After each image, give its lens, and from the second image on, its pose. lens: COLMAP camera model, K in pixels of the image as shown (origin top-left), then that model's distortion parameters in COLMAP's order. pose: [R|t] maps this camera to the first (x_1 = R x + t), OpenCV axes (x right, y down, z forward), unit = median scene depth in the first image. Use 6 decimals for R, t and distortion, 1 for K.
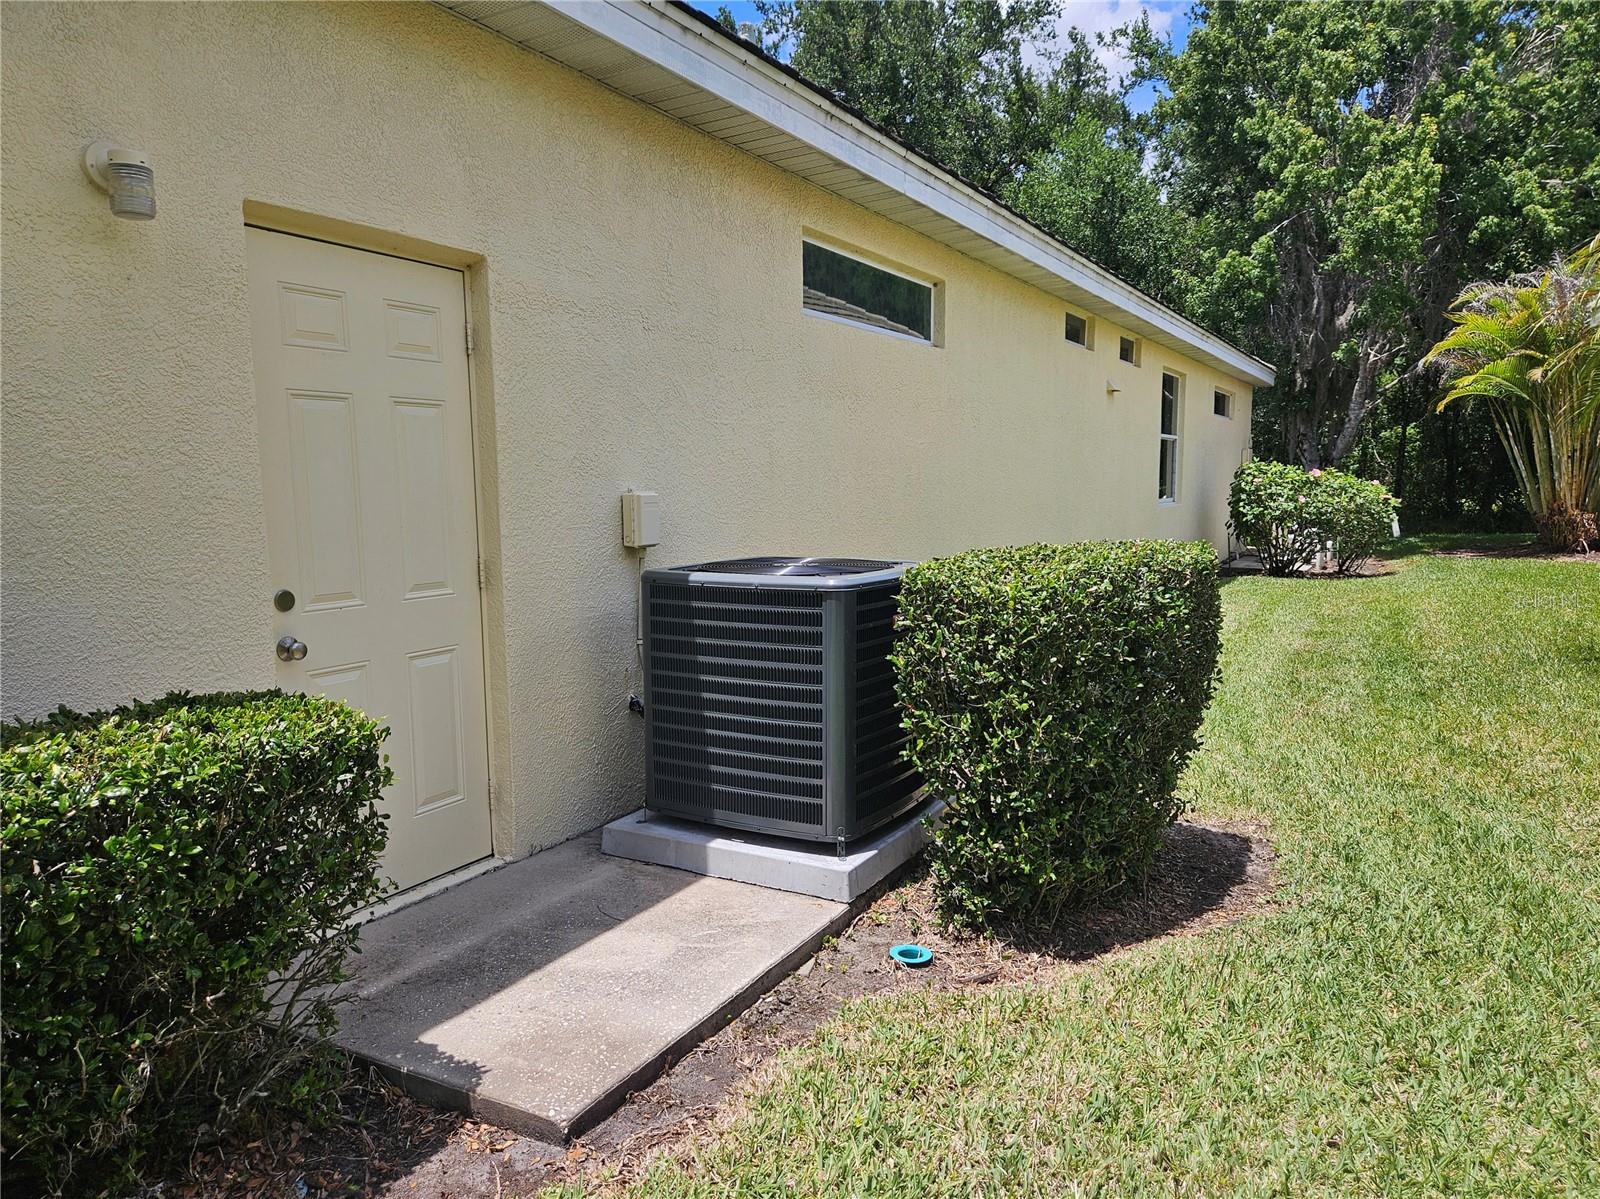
lens RADIAL K [[1078.0, 0, 806.5], [0, 1078.0, 607.1], [0, 0, 1]] dist [0.056857, -0.046124]
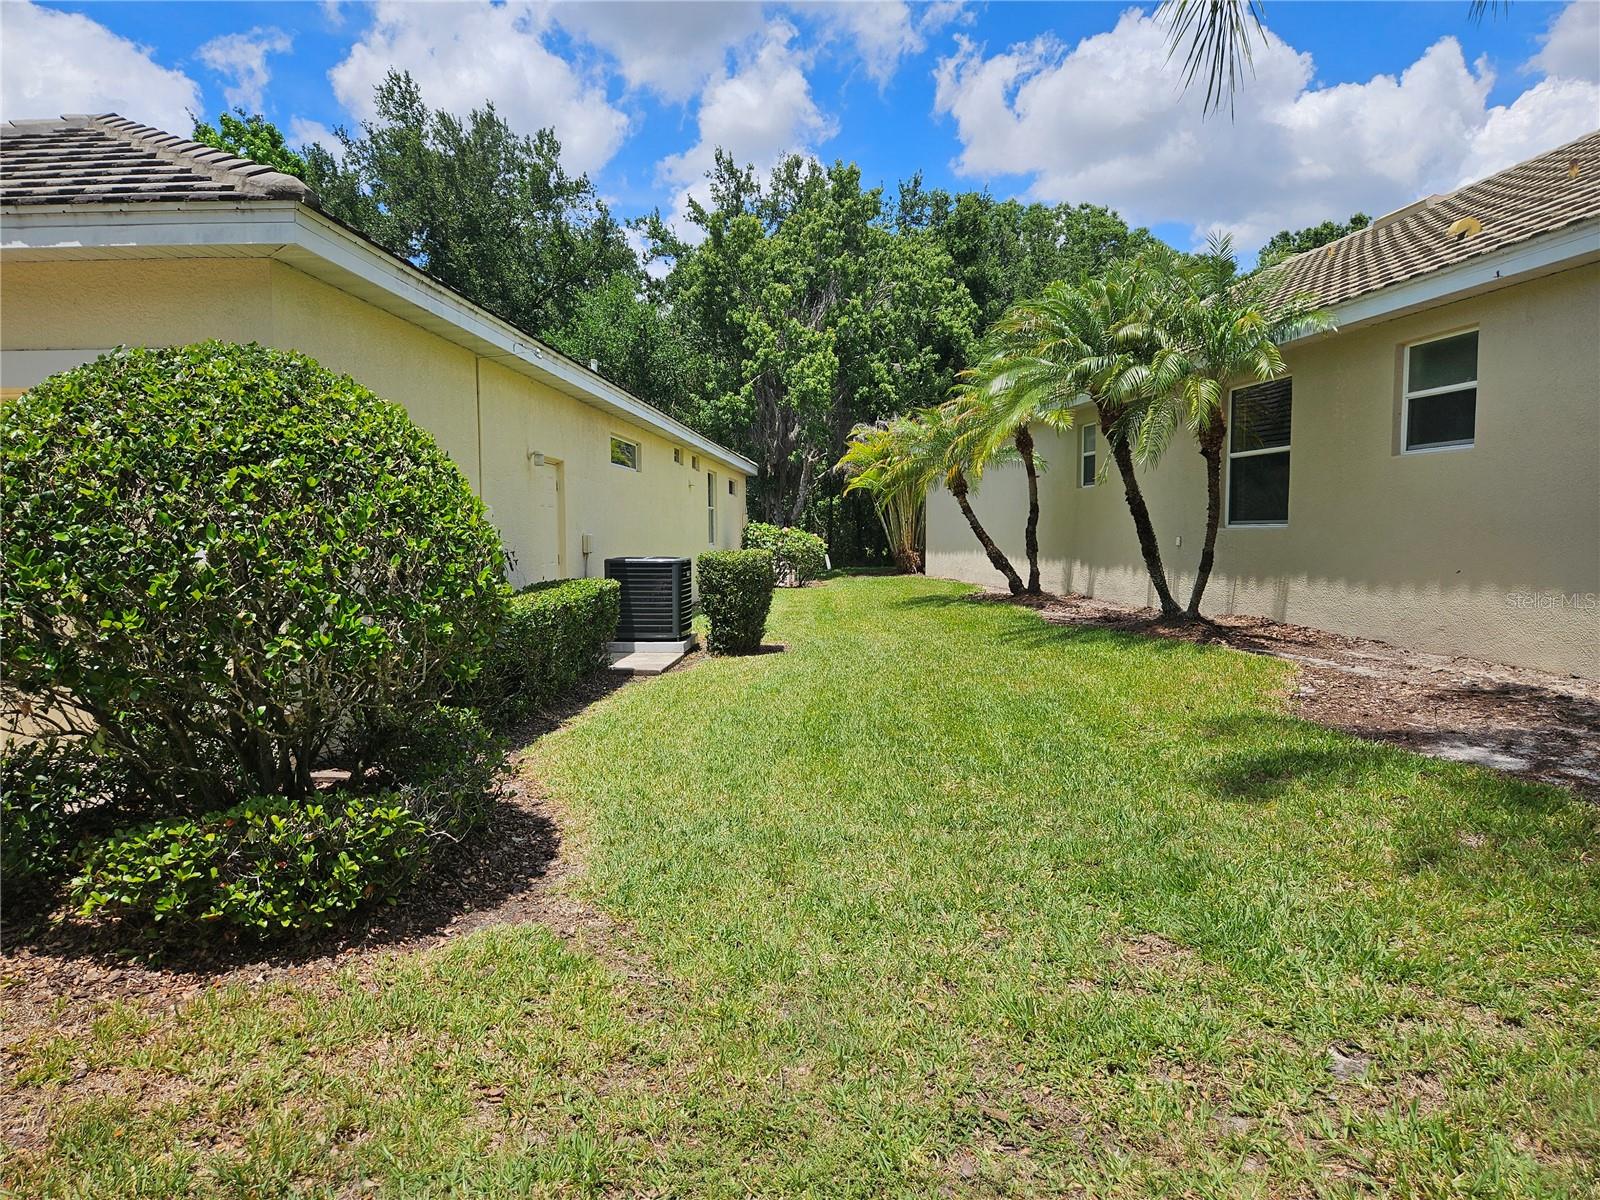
lens RADIAL K [[1078.0, 0, 799.0], [0, 1078.0, 600.6], [0, 0, 1]] dist [0.056857, -0.046124]
pose [[0.895798, -0.023843, 0.443822, -0.248303], [0.048374, 0.997858, -0.044029, 0.059693], [-0.441821, 0.060910, 0.895033, -0.483399]]
